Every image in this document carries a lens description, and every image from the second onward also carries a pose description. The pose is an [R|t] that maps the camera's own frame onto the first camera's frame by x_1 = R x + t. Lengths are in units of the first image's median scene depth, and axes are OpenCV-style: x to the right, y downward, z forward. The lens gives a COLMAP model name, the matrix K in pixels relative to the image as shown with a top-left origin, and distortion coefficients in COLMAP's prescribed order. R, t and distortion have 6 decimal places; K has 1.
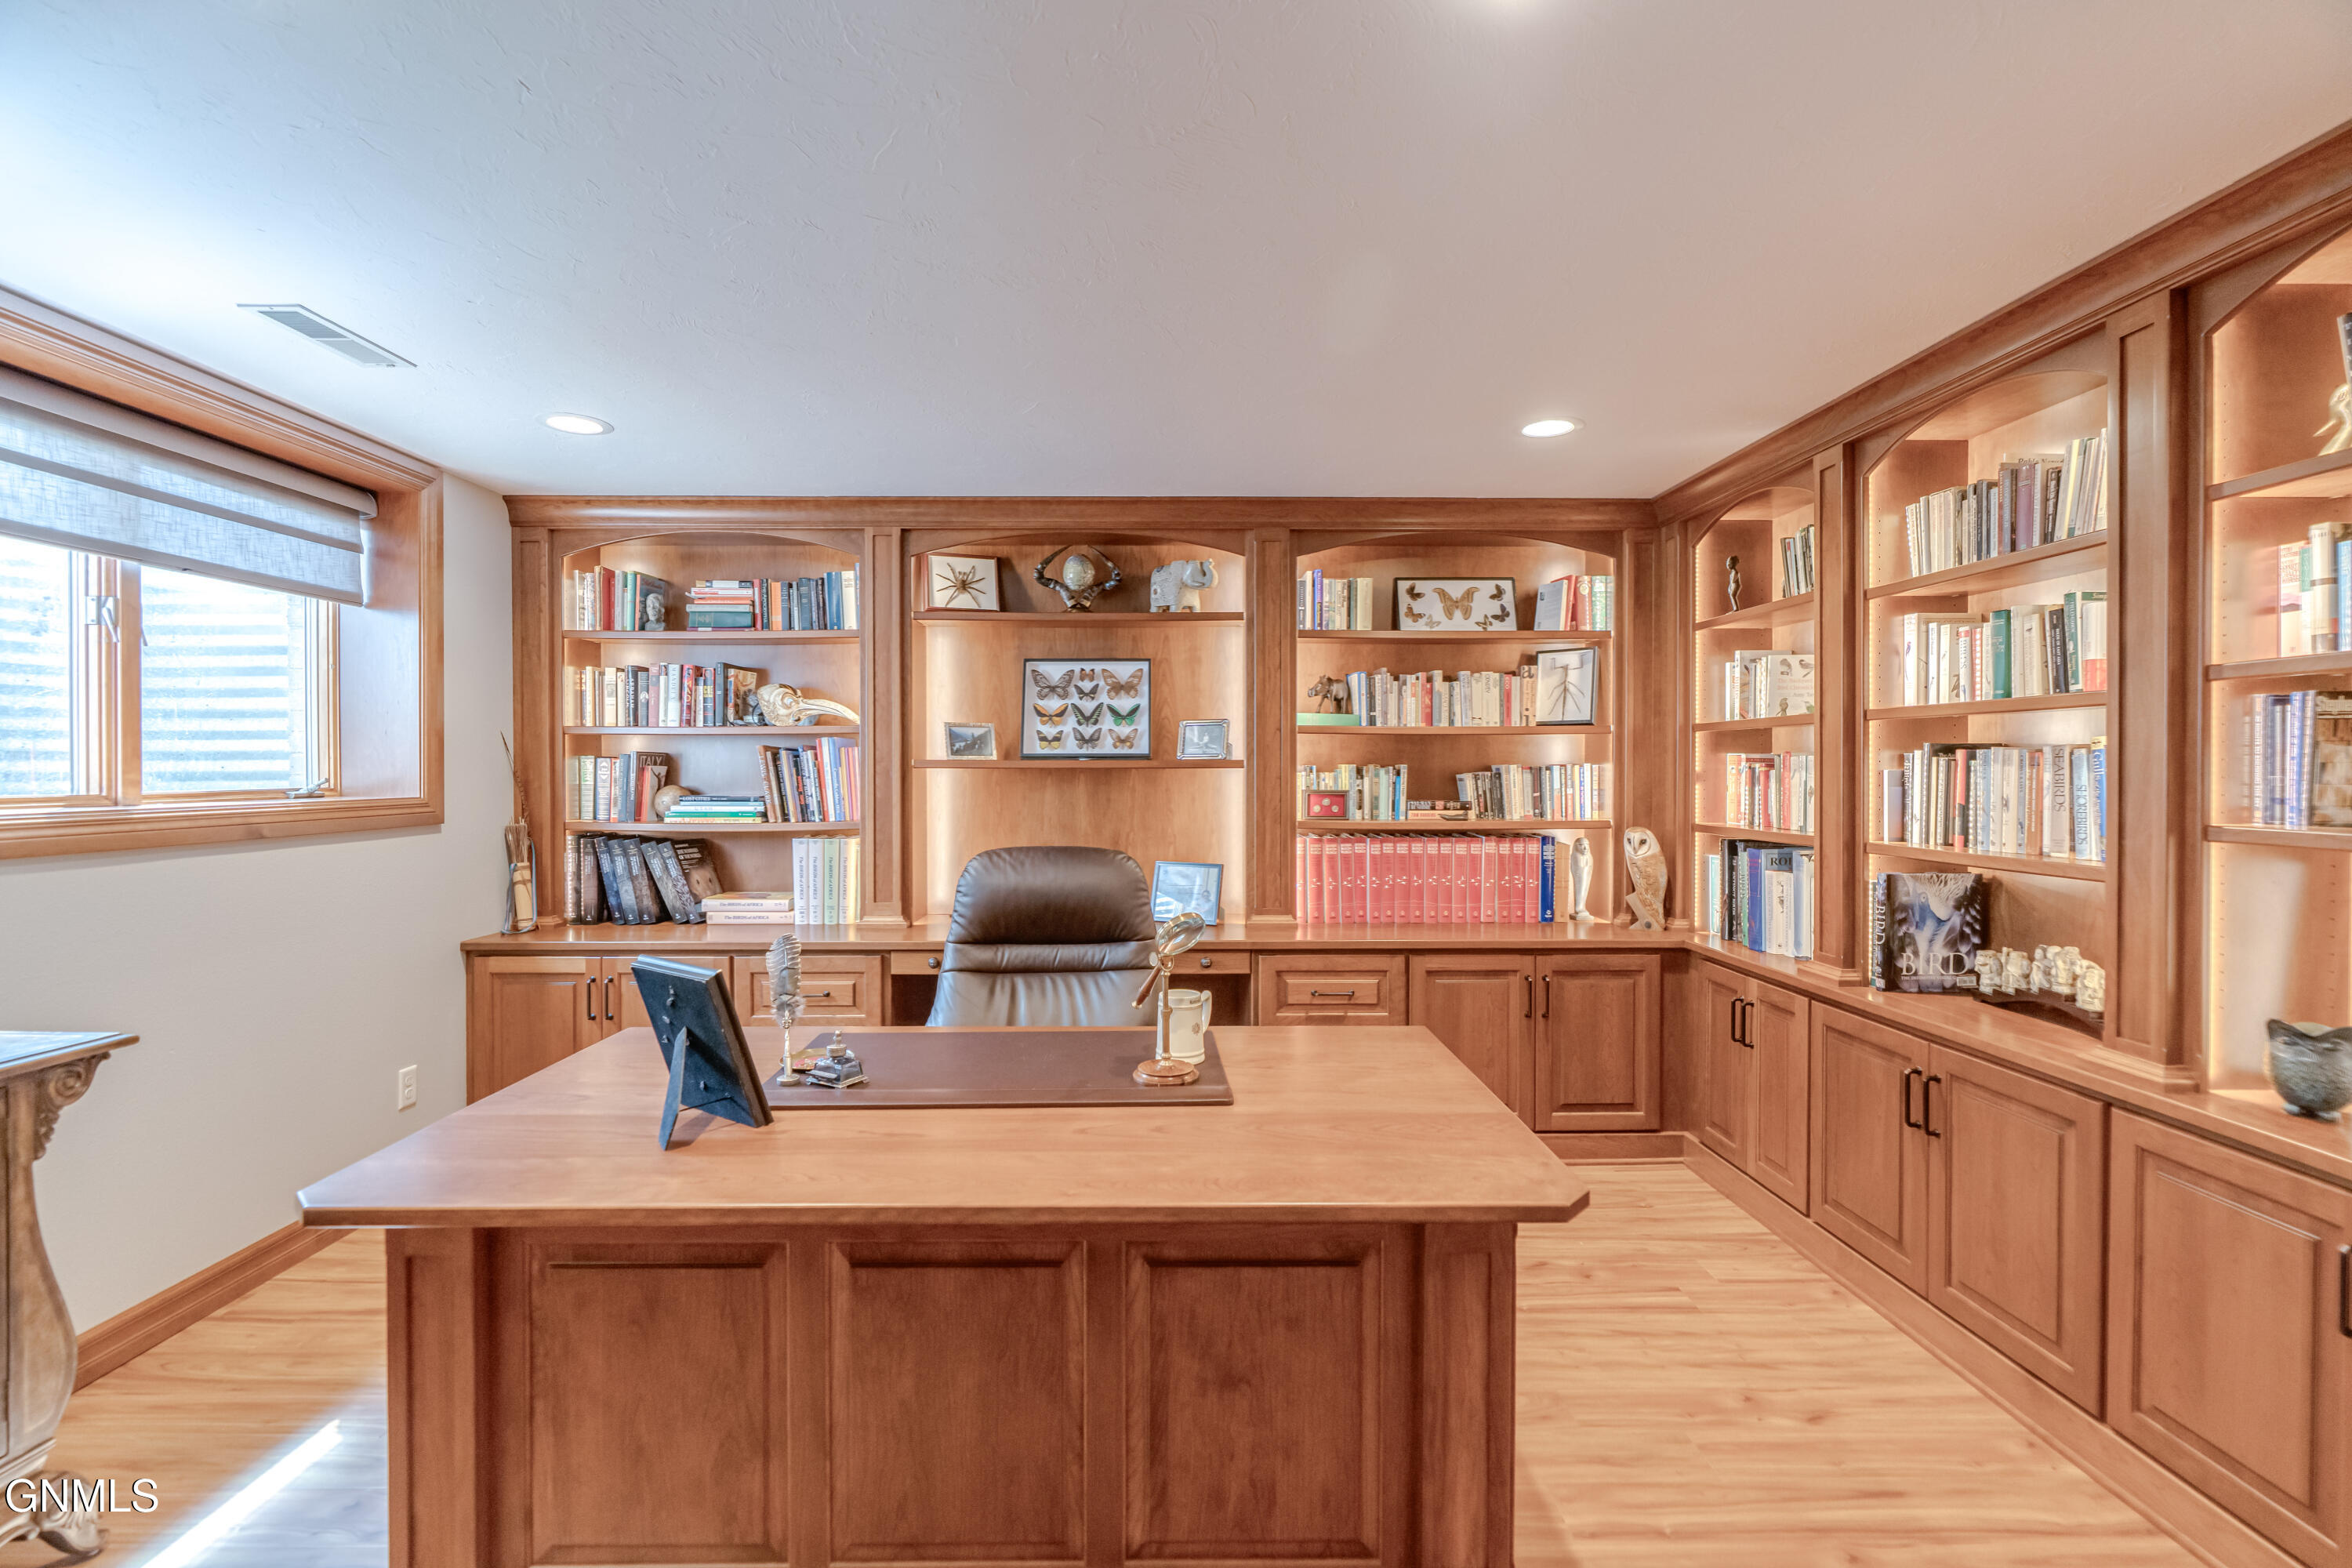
lens RADIAL K [[1069.9, 0, 1184.1], [0, 1069.9, 775.3], [0, 0, 1]] dist [-0.005186, 0.001162]
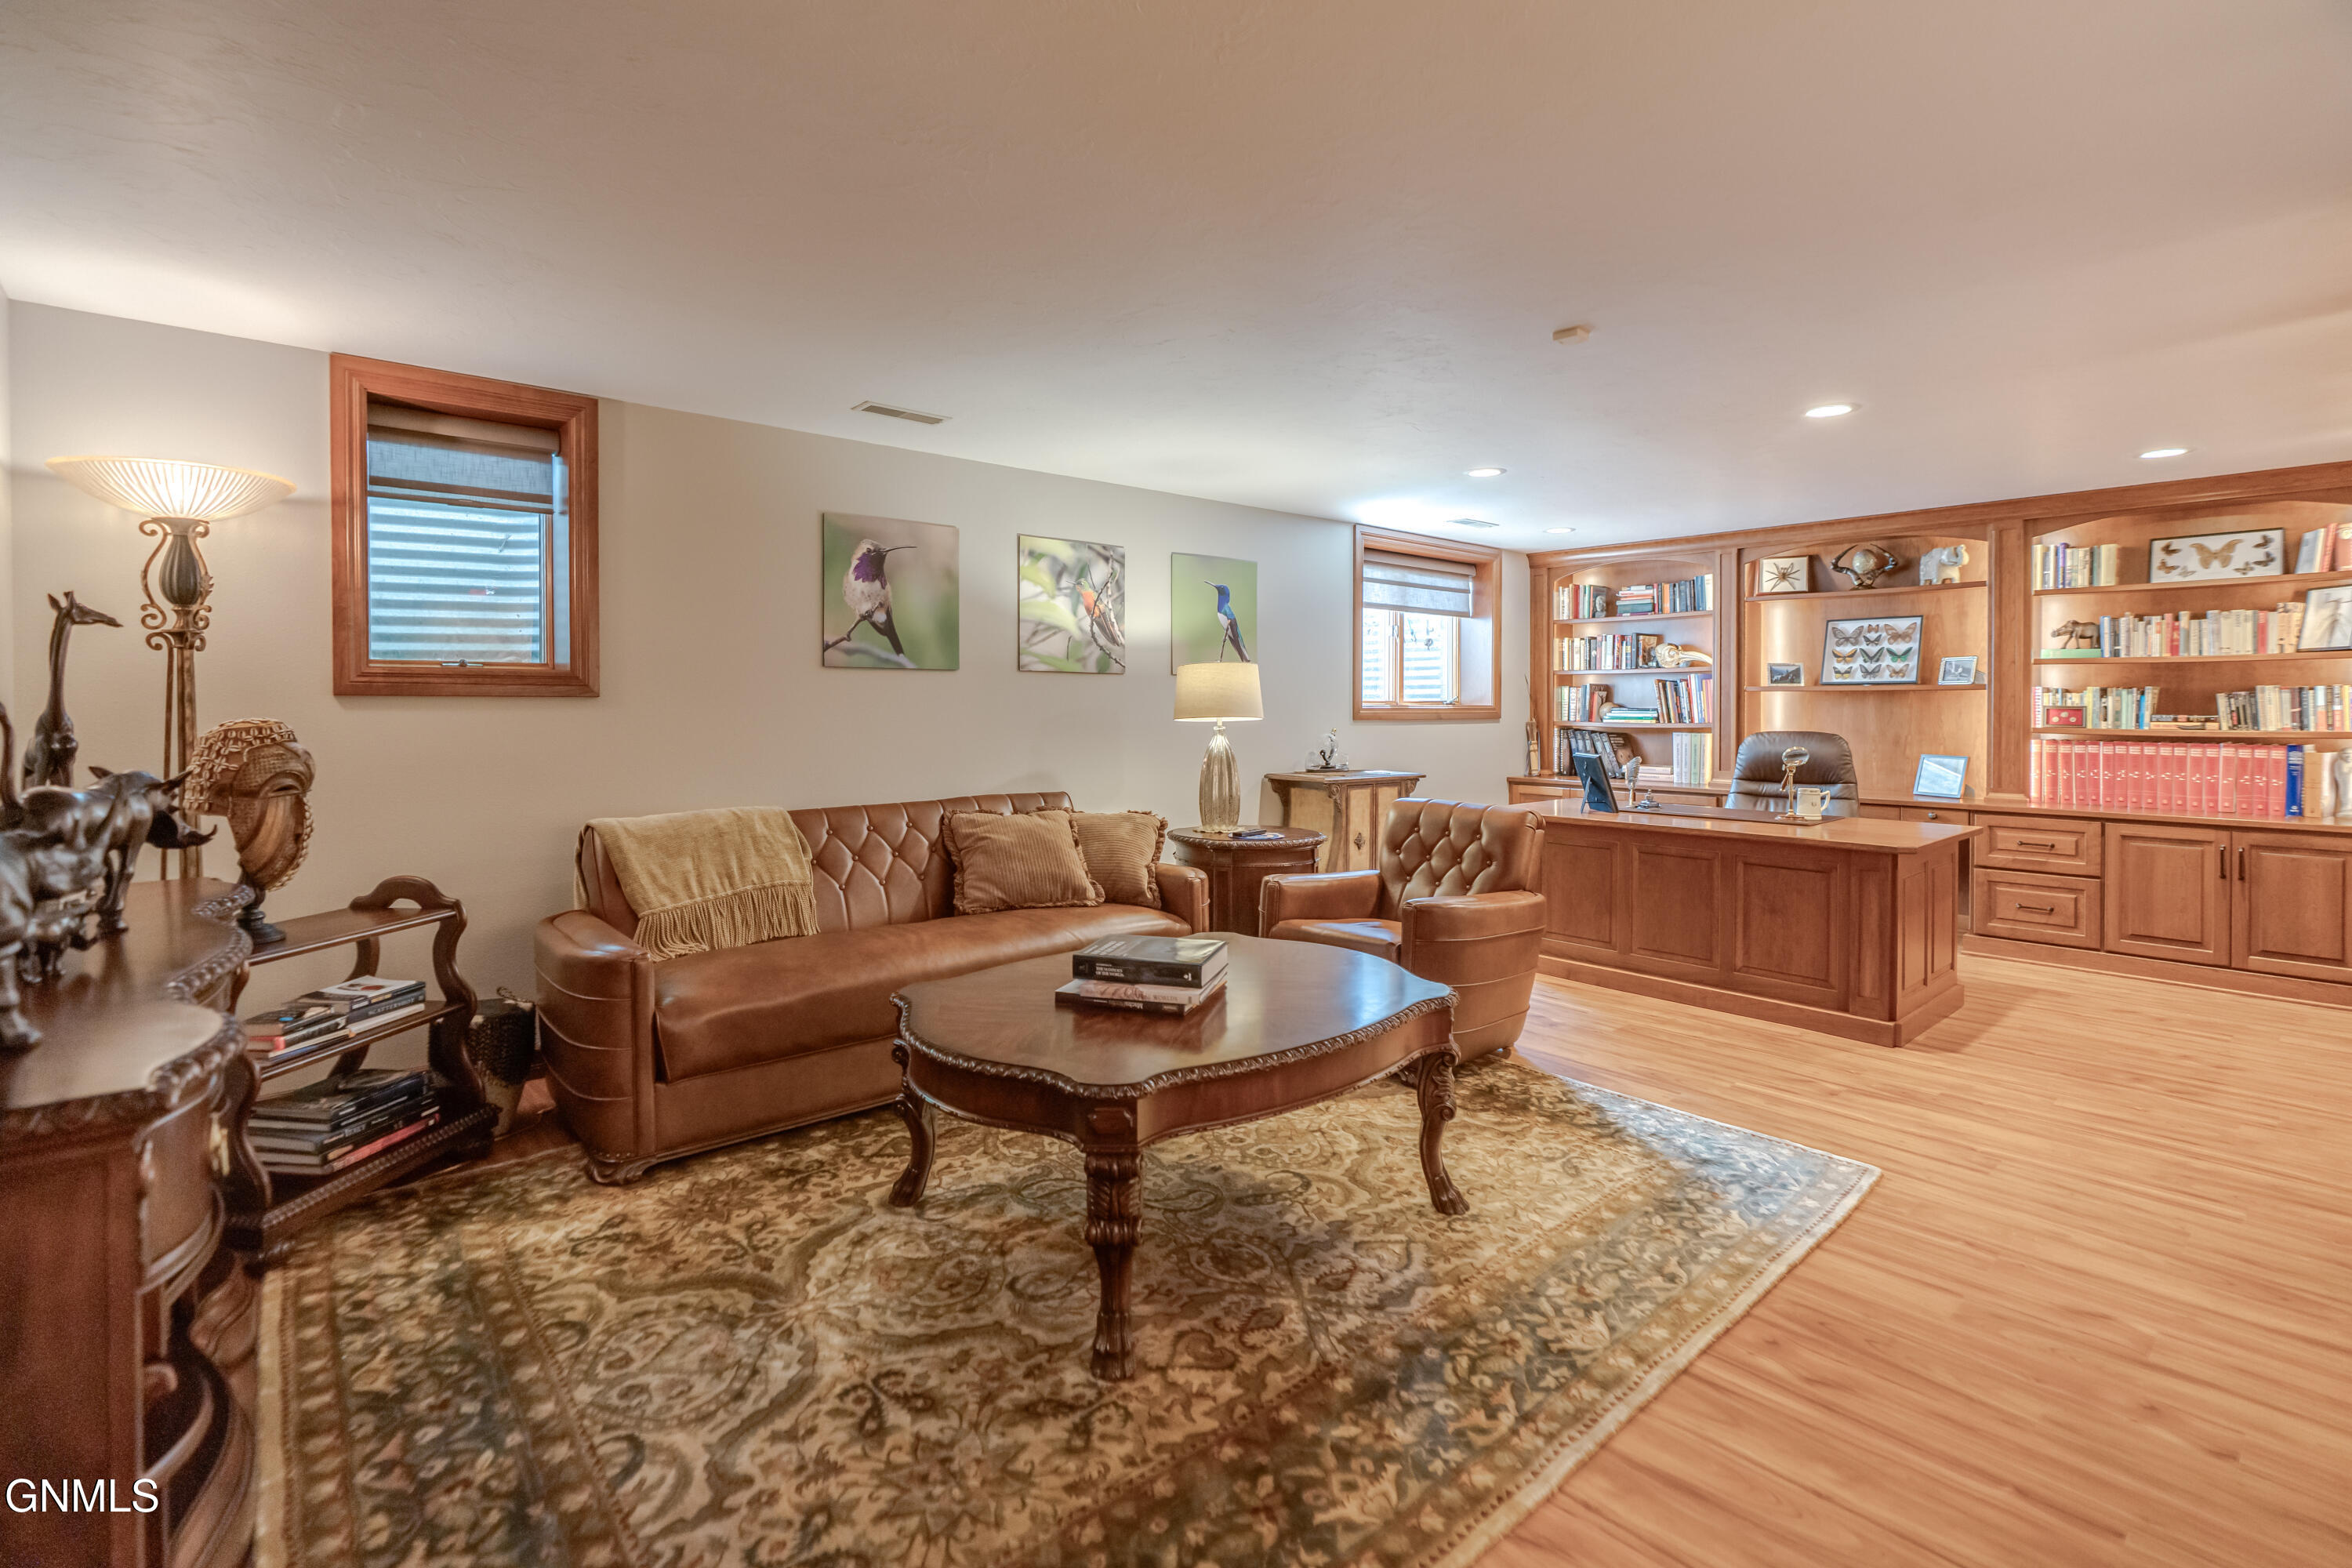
lens RADIAL K [[1127.8, 0, 1191.0], [0, 1127.8, 719.5], [0, 0, 1]] dist [0.000979, -0.000719]
pose [[0.668189, 0.010836, -0.743912, 0.465120], [-0.008190, 0.999940, 0.007210, 0.030662], [0.743946, 0.001275, 0.668238, -0.793134]]
